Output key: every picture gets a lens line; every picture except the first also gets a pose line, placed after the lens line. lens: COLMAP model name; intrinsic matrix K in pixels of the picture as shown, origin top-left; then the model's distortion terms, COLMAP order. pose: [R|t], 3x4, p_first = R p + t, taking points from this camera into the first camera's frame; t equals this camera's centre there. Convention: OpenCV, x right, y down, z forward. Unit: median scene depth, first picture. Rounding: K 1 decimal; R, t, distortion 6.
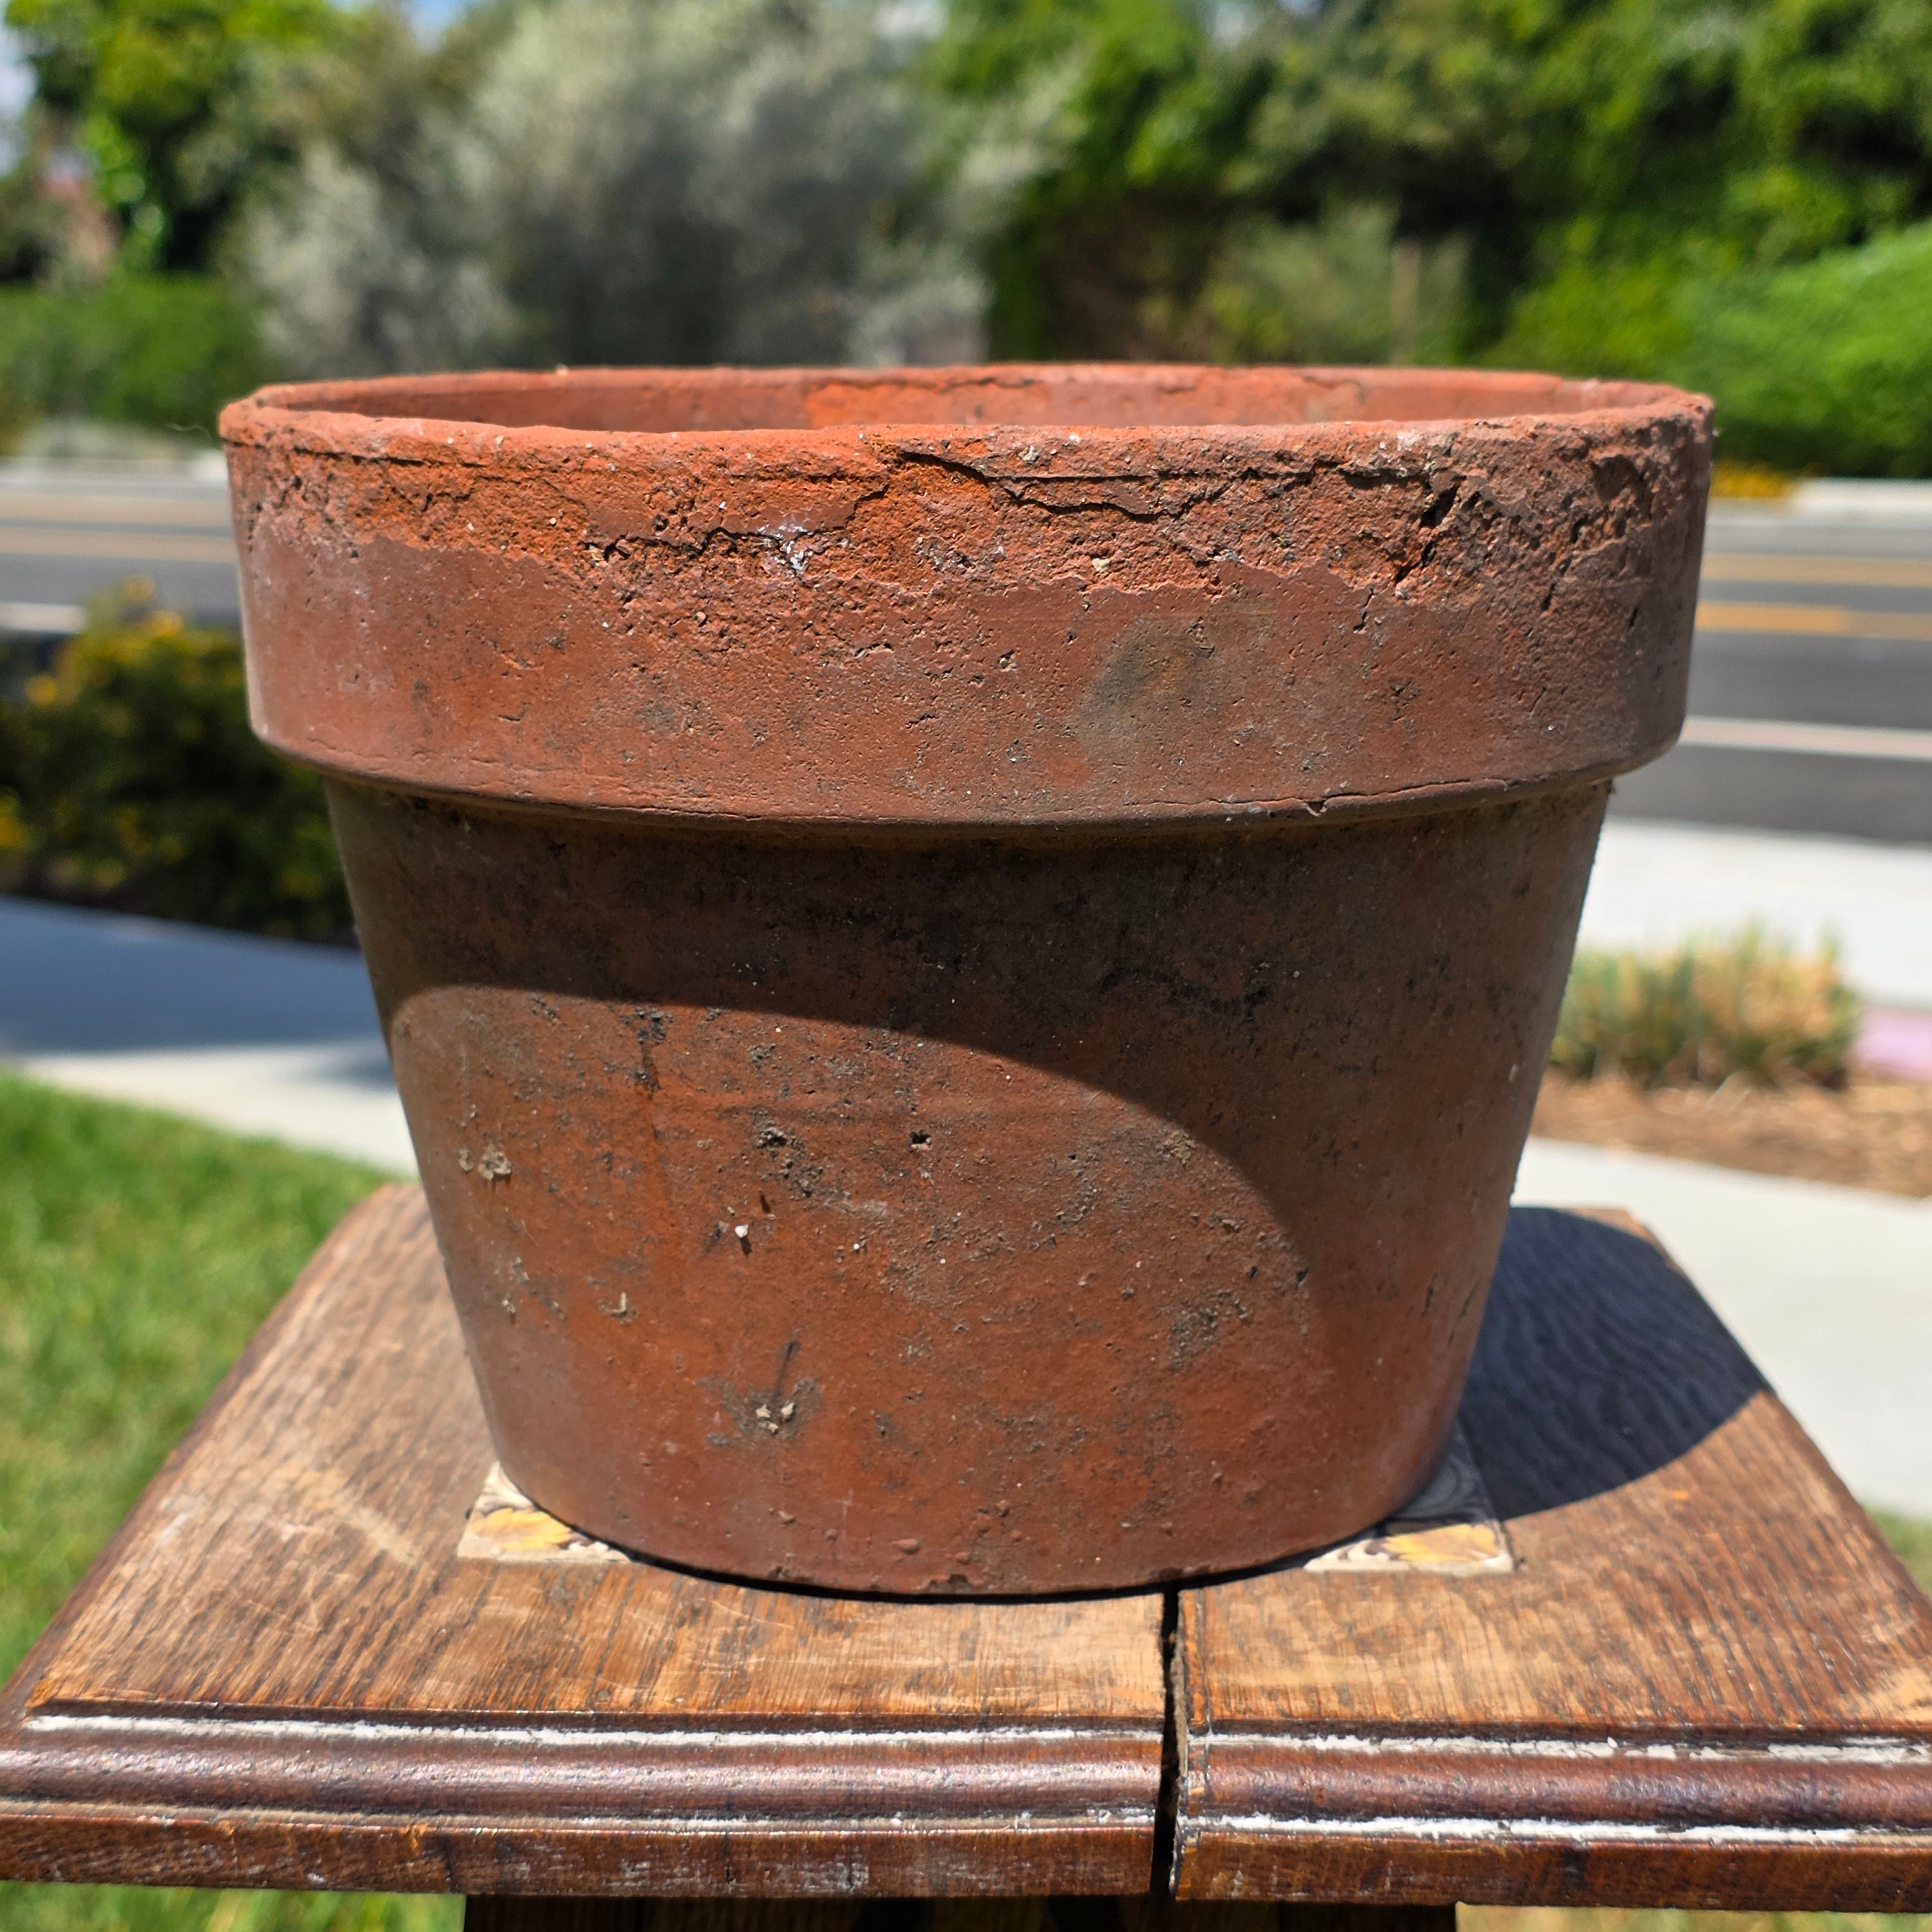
lens RADIAL K [[3594.8, 0, 992.6], [0, 3594.8, 961.8], [0, 0, 1]] dist [0.191505, -0.851090]
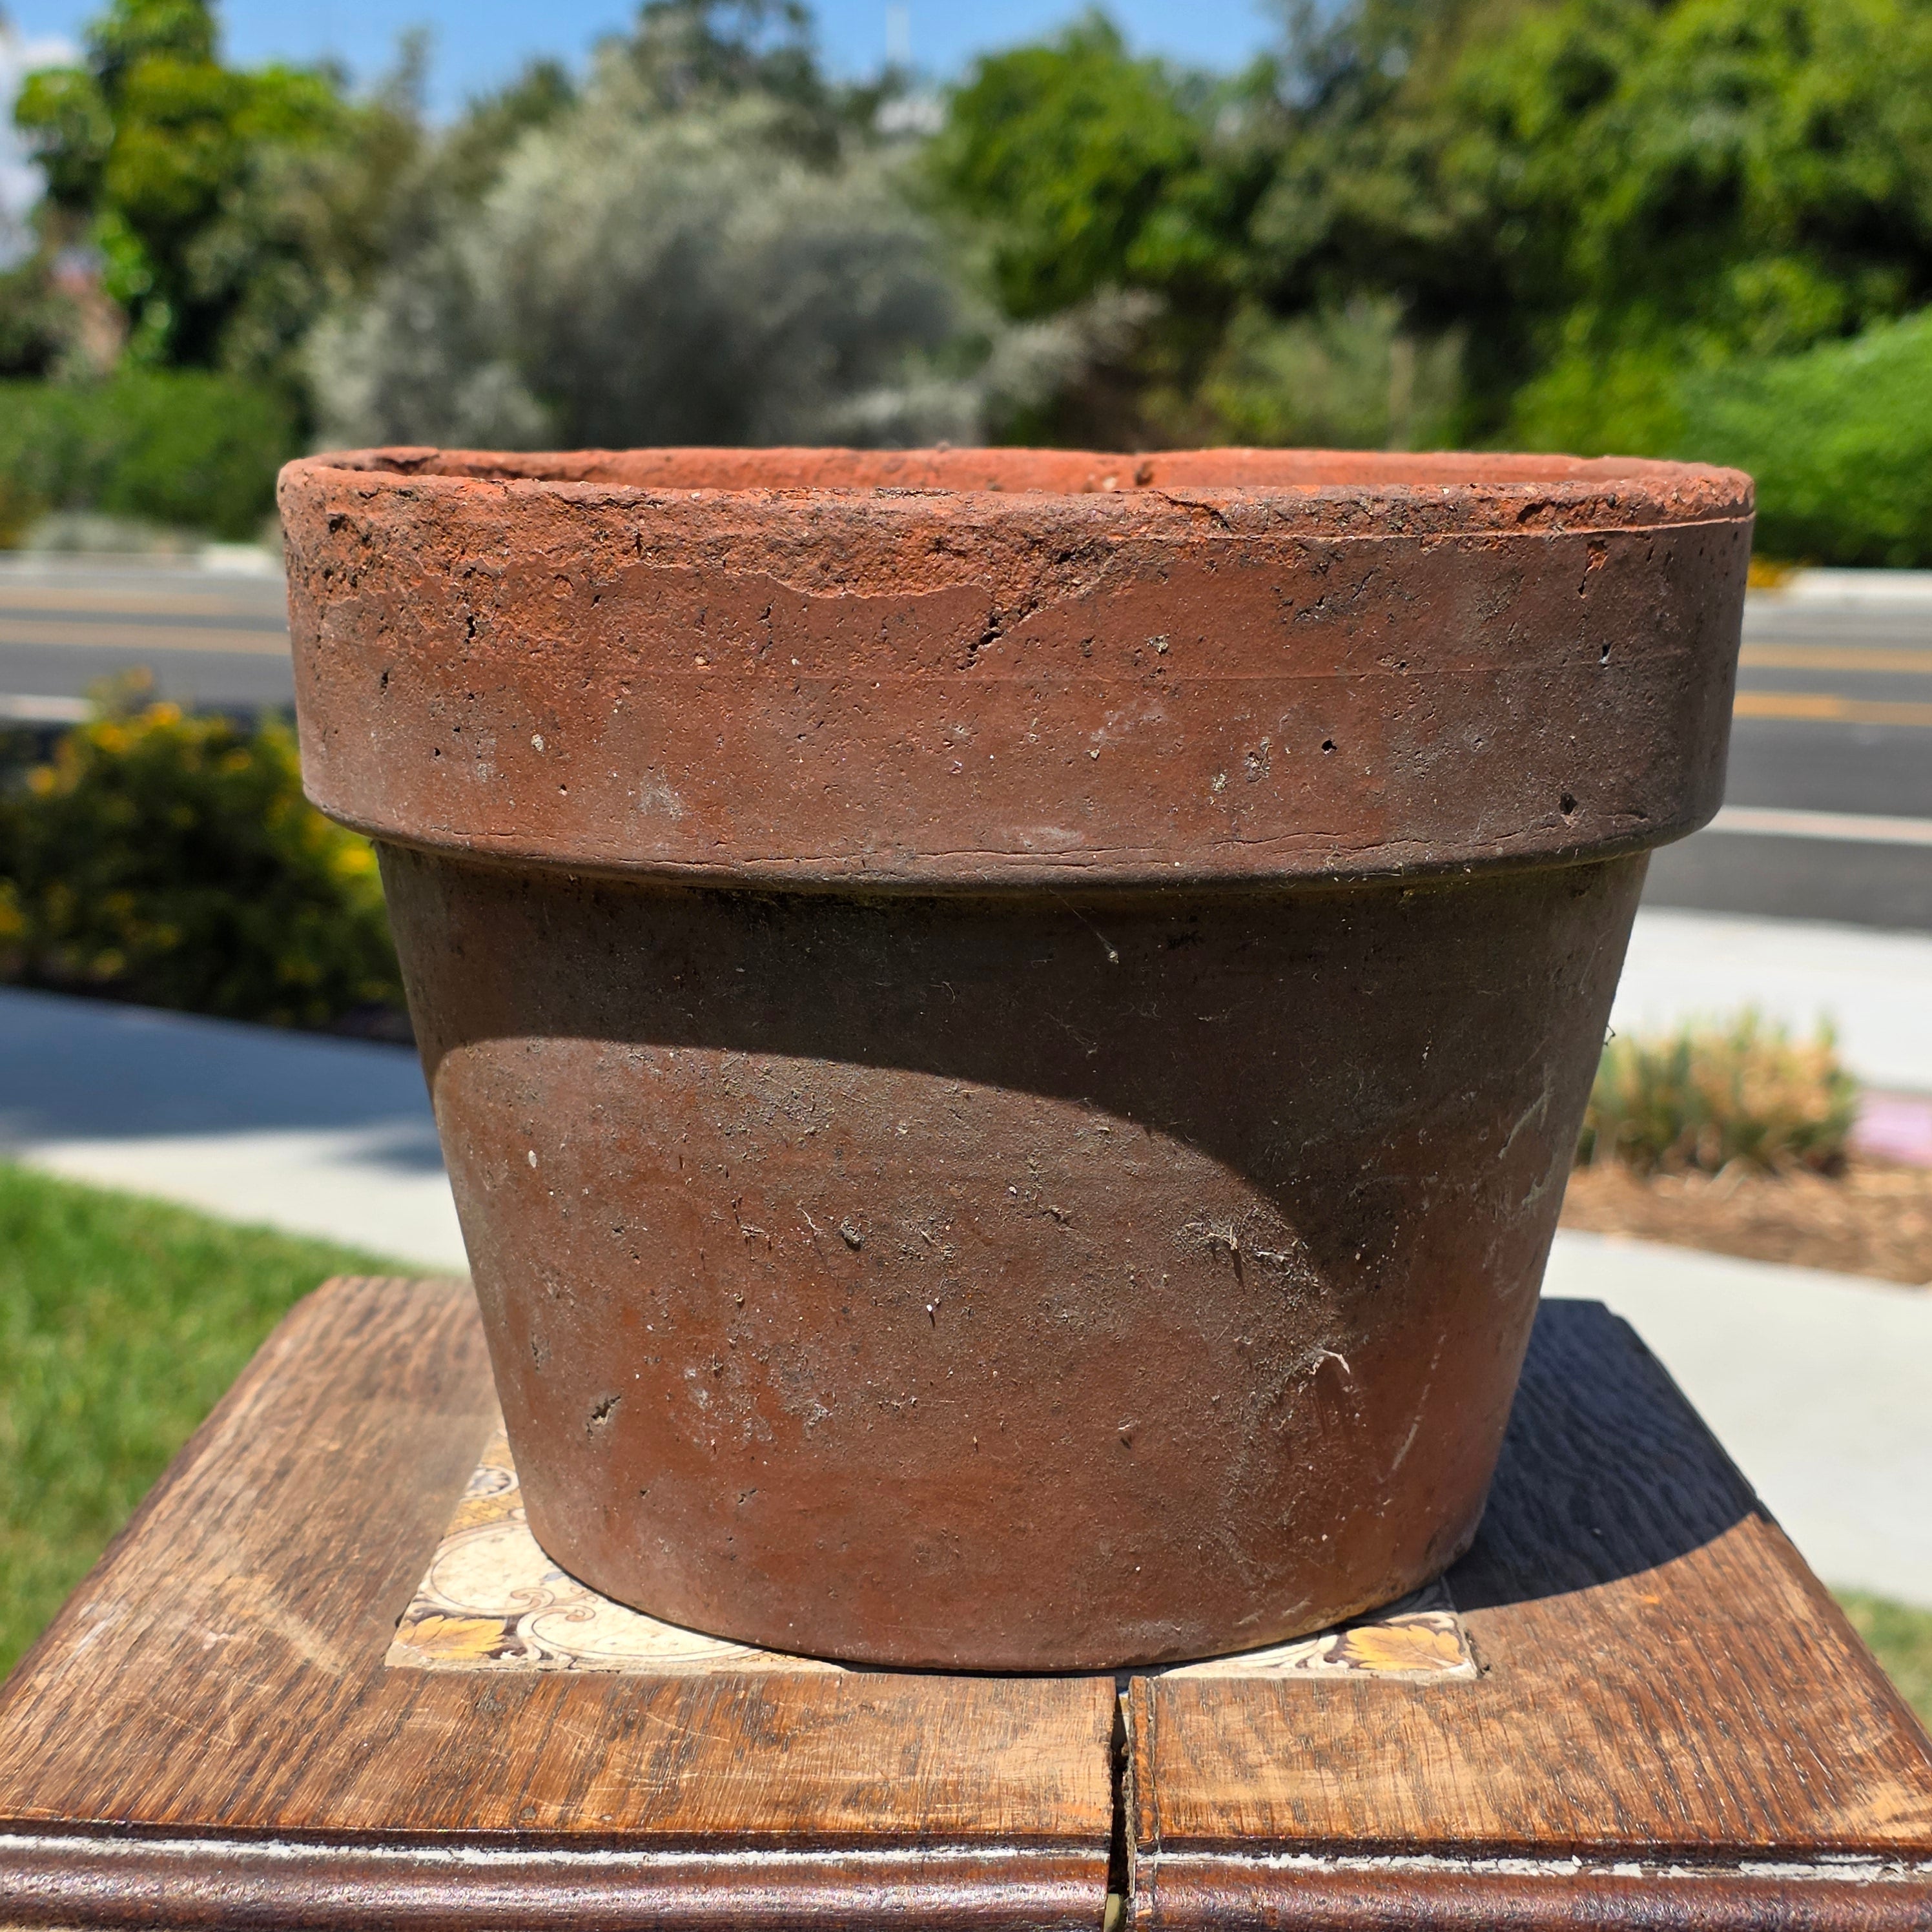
lens RADIAL K [[3592.6, 0, 1001.7], [0, 3592.6, 956.9], [0, 0, 1]] dist [0.151776, -0.570760]
pose [[0.999998, -0.000801, 0.002067, 0.016355], [0.000854, 0.999669, -0.025722, 0.000292], [-0.002046, 0.025723, 0.999667, 0.033189]]
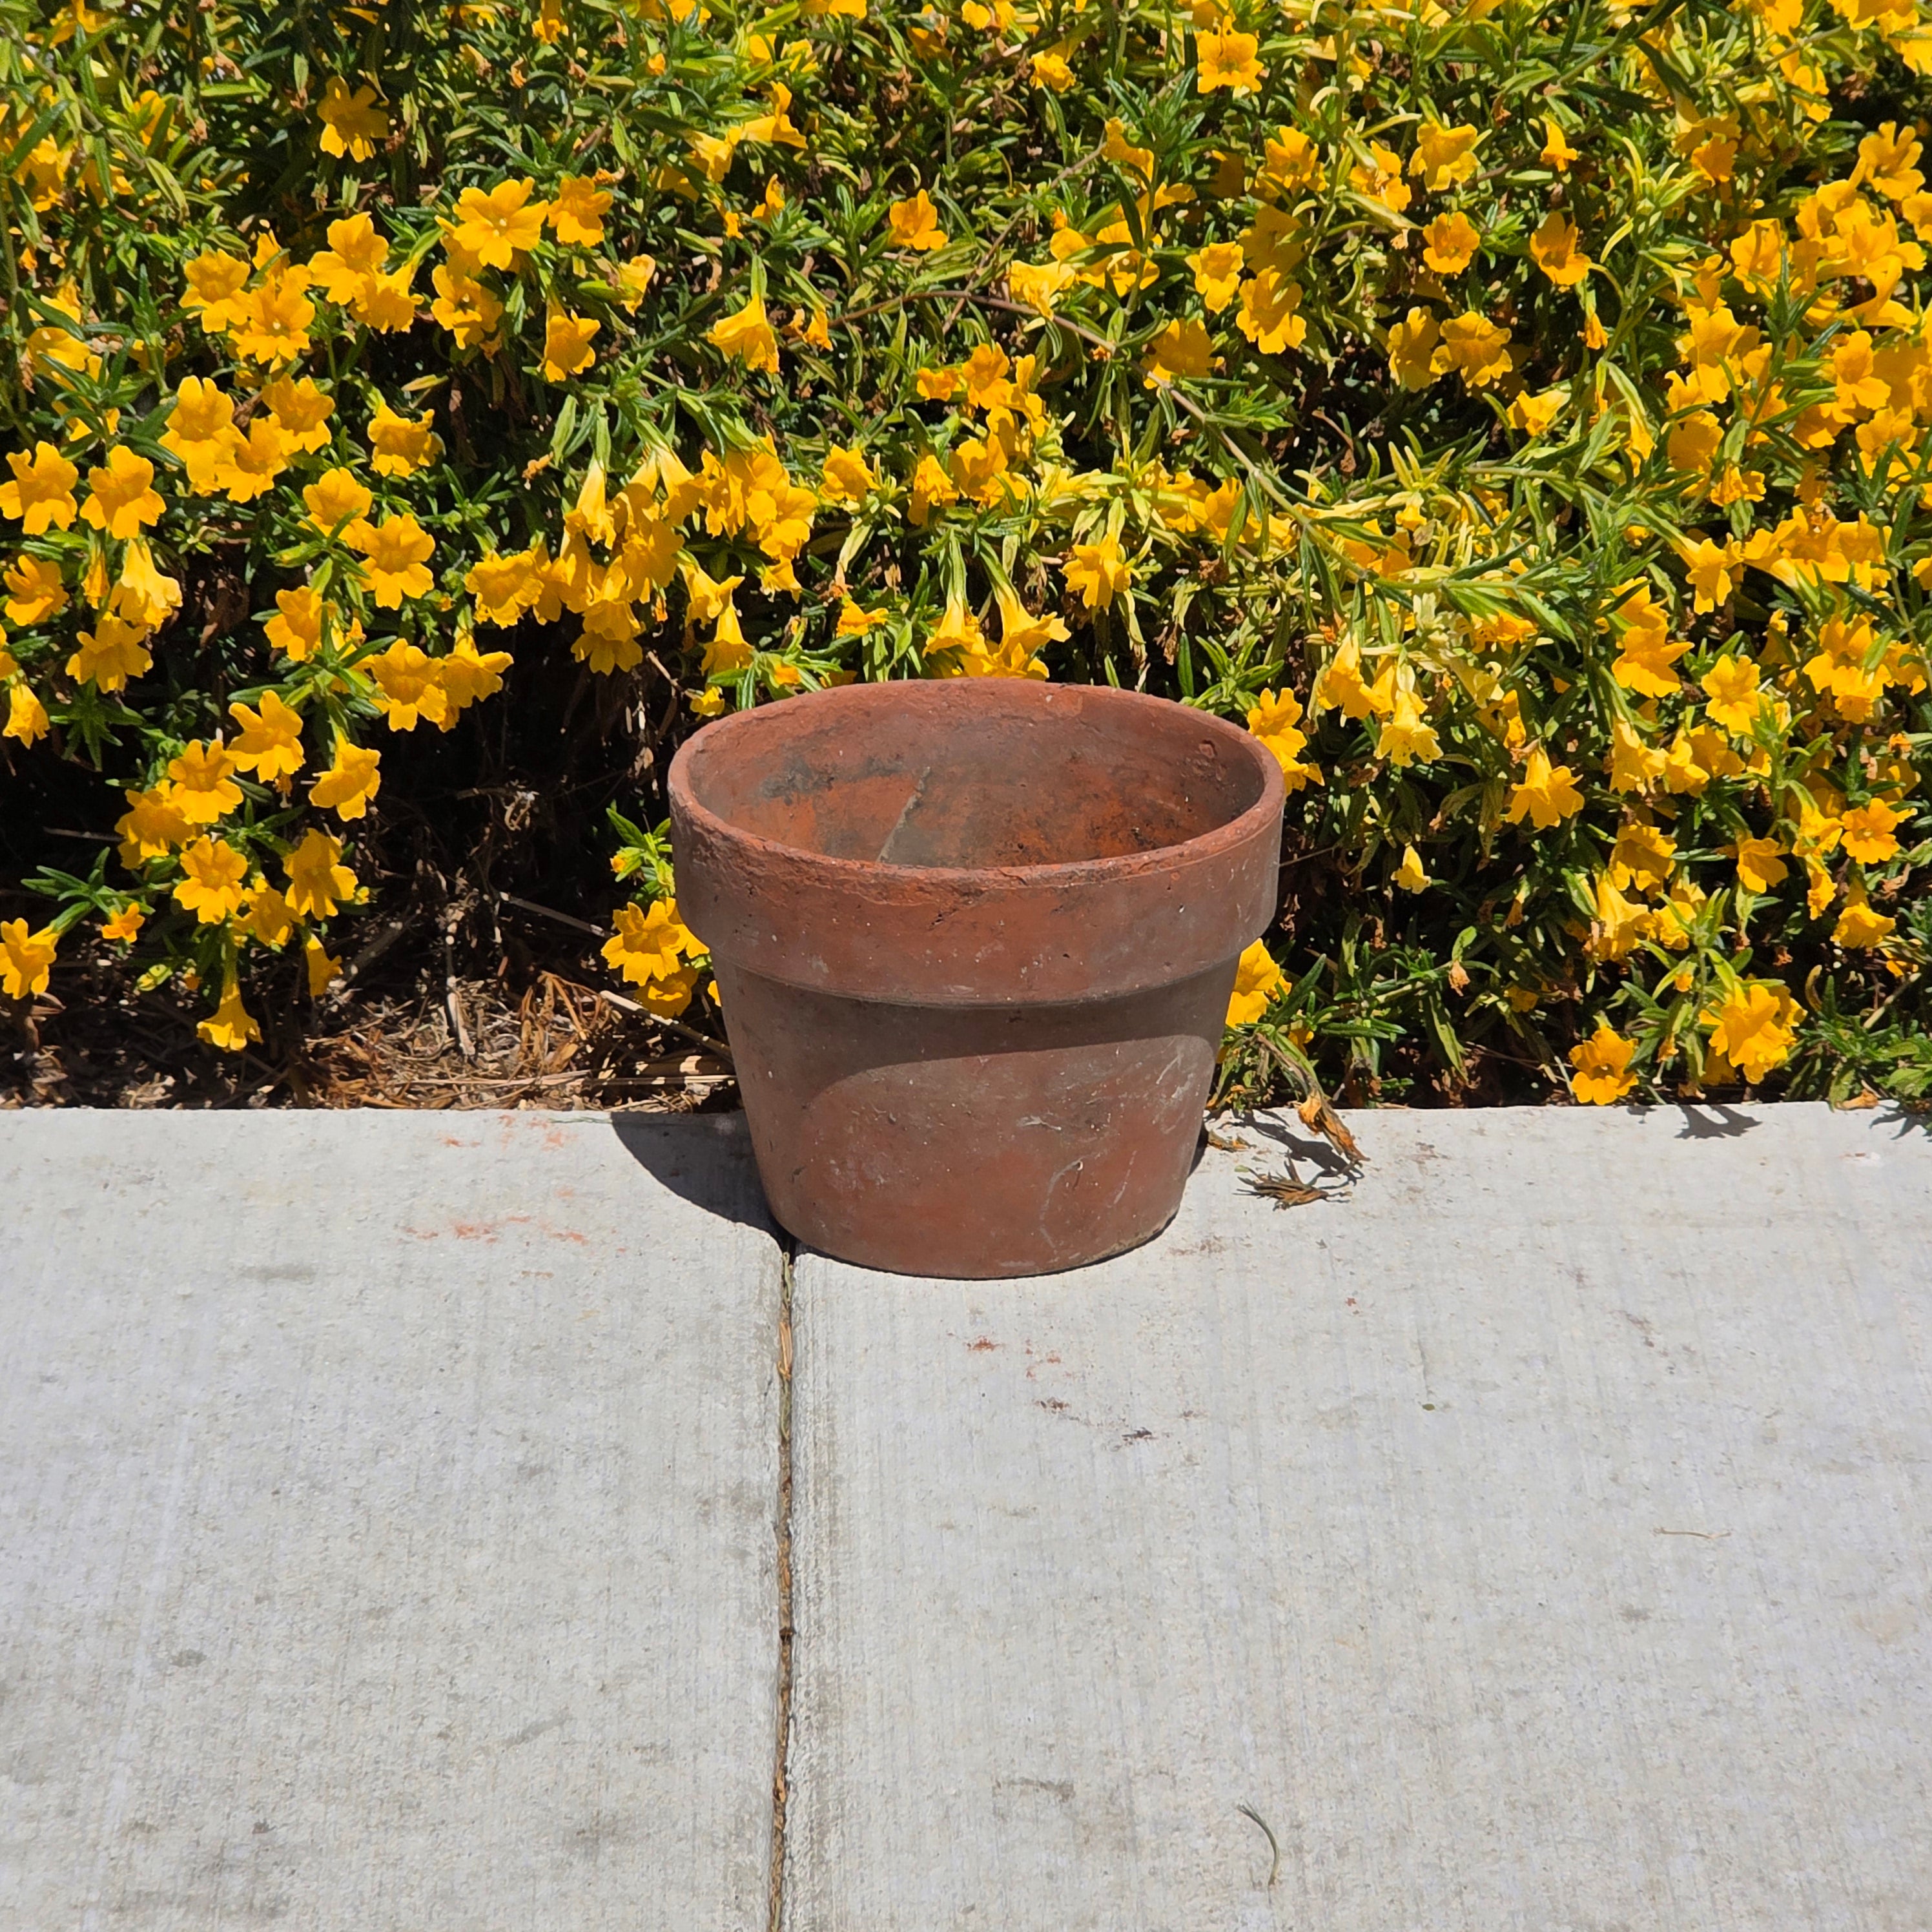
lens RADIAL K [[3594.8, 0, 992.6], [0, 3594.8, 961.8], [0, 0, 1]] dist [0.191505, -0.851090]
pose [[0.999328, 0.008751, -0.035604, 0.139676], [-0.004760, 0.993845, 0.110675, -0.346684], [0.036354, -0.110431, 0.993219, -1.523208]]
